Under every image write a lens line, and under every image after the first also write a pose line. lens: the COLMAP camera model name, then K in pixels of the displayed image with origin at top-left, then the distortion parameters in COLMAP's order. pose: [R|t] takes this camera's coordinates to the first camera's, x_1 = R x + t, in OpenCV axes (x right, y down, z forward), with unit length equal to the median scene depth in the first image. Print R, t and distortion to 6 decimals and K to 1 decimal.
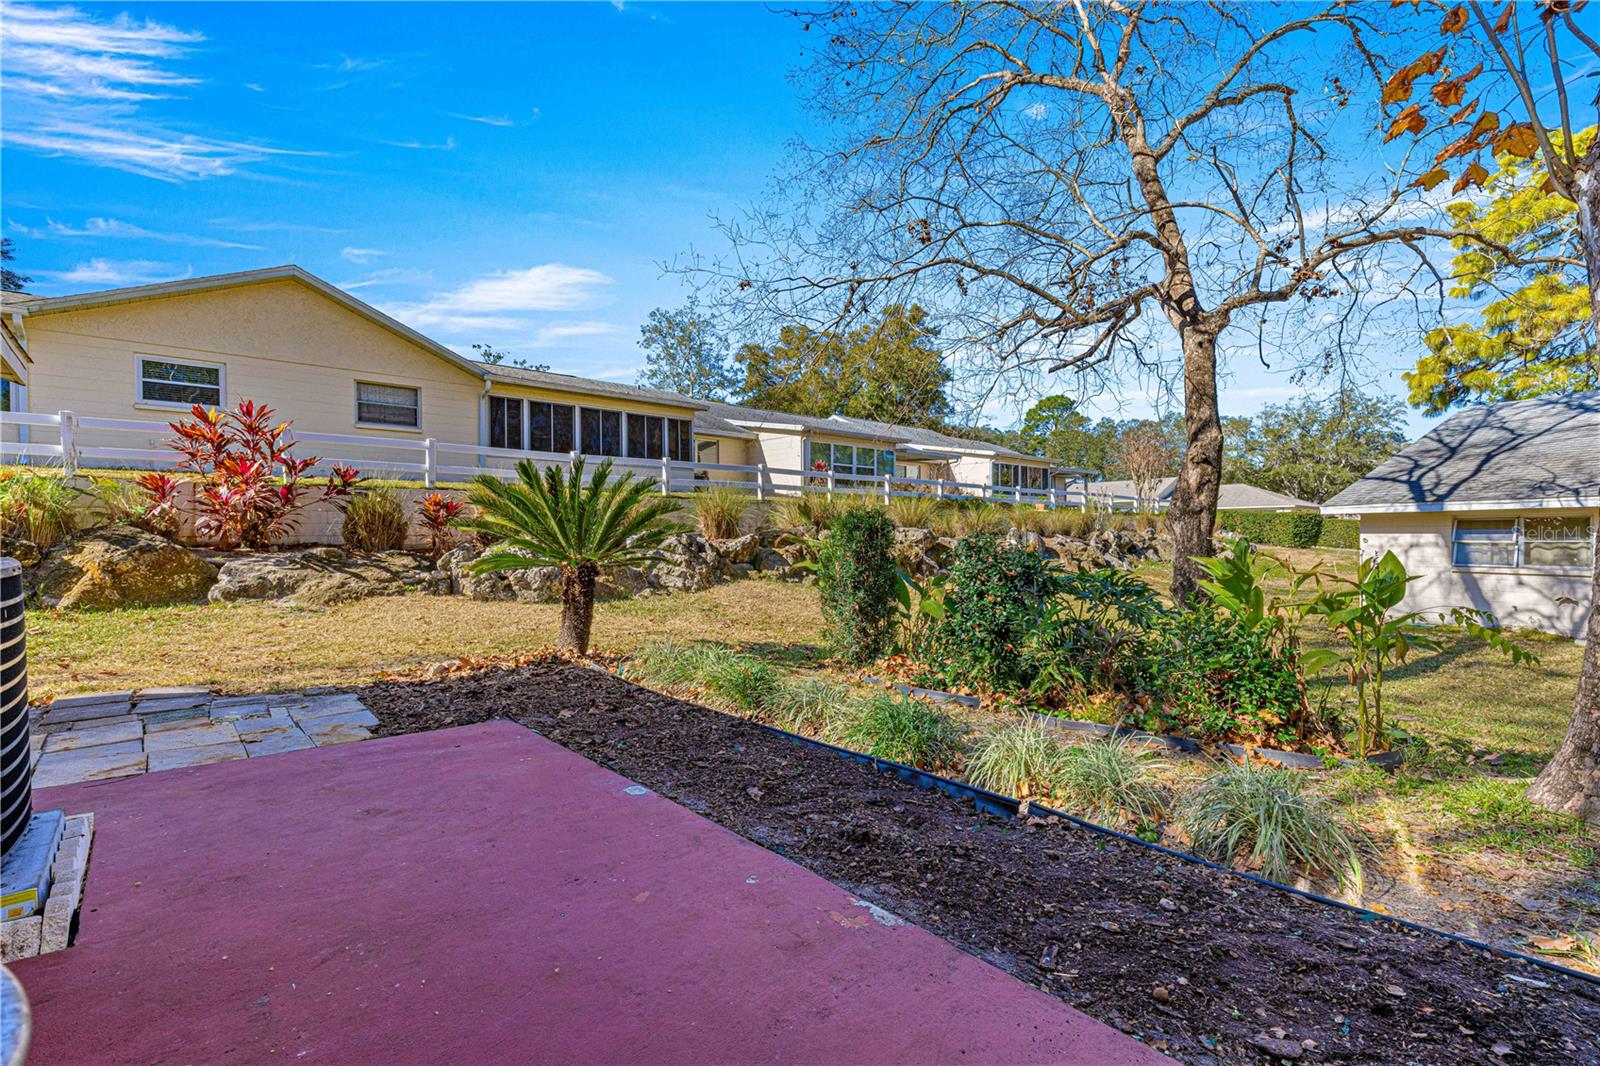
lens RADIAL K [[713.1, 0, 801.9], [0, 713.1, 541.4], [0, 0, 1]] dist [0.005550, -0.000823]
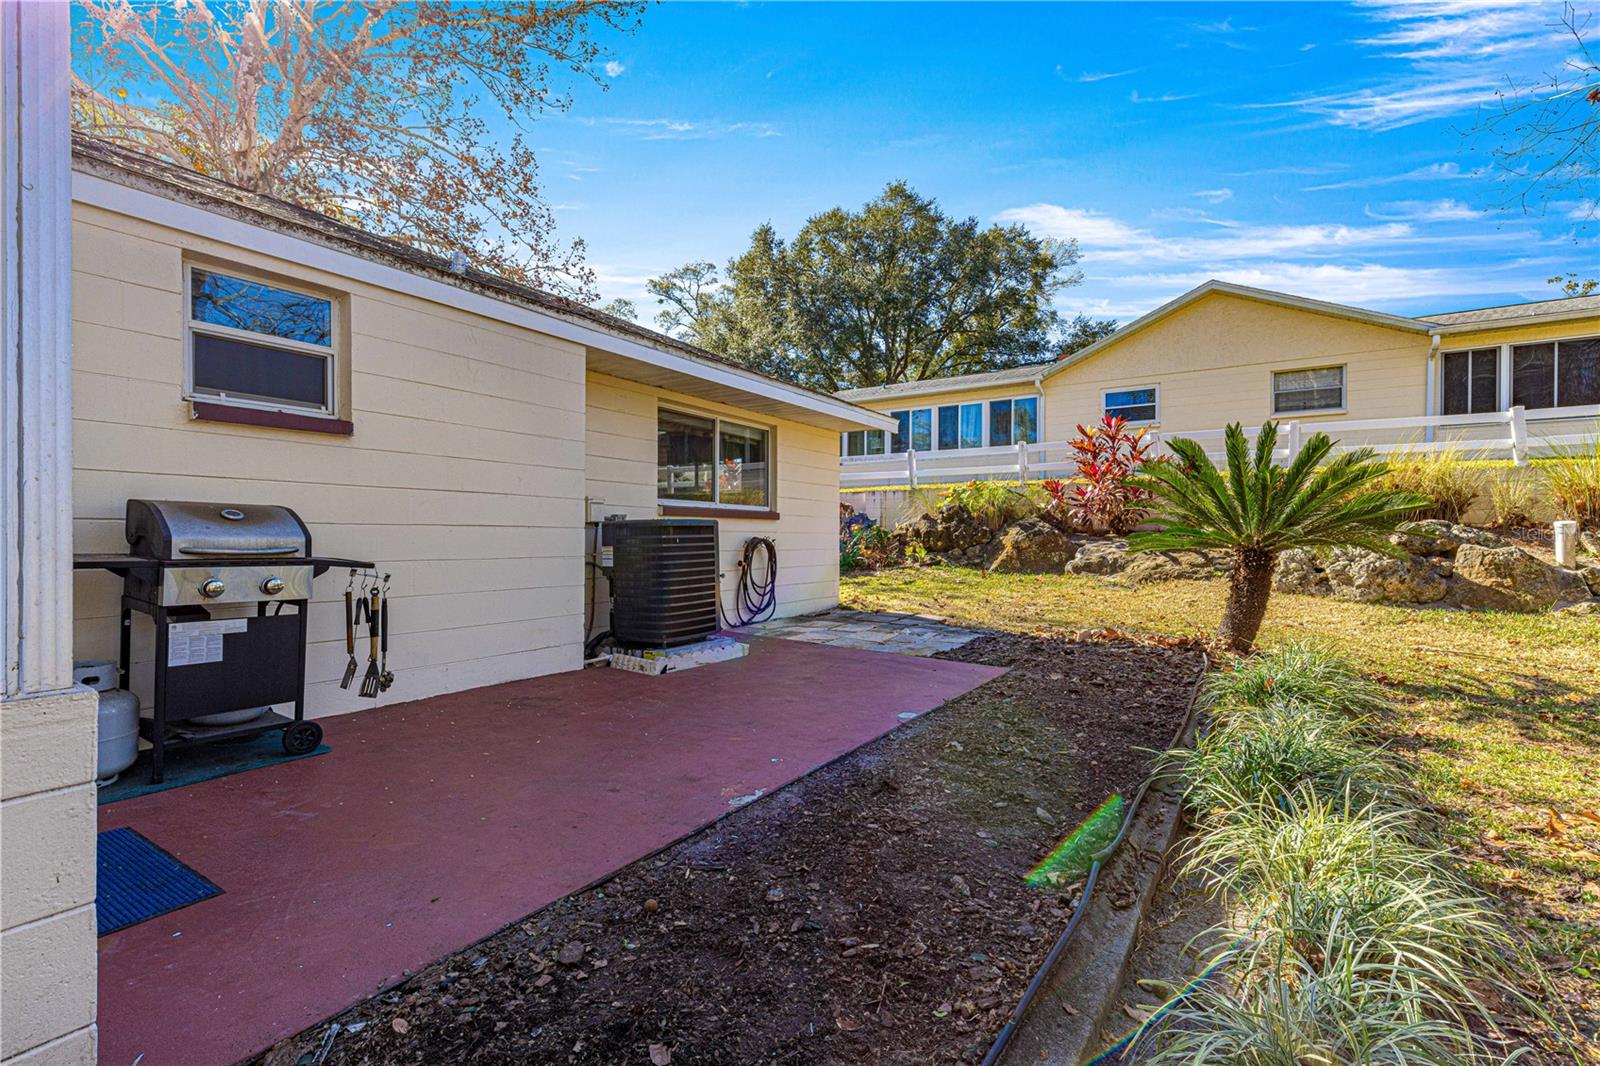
lens RADIAL K [[713.1, 0, 801.9], [0, 713.1, 541.4], [0, 0, 1]] dist [0.005550, -0.000823]
pose [[0.251272, 0.013442, -0.967823, 0.268901], [-0.013403, 0.999856, 0.010407, 0.015489], [0.967824, 0.010357, 0.251416, 0.164172]]
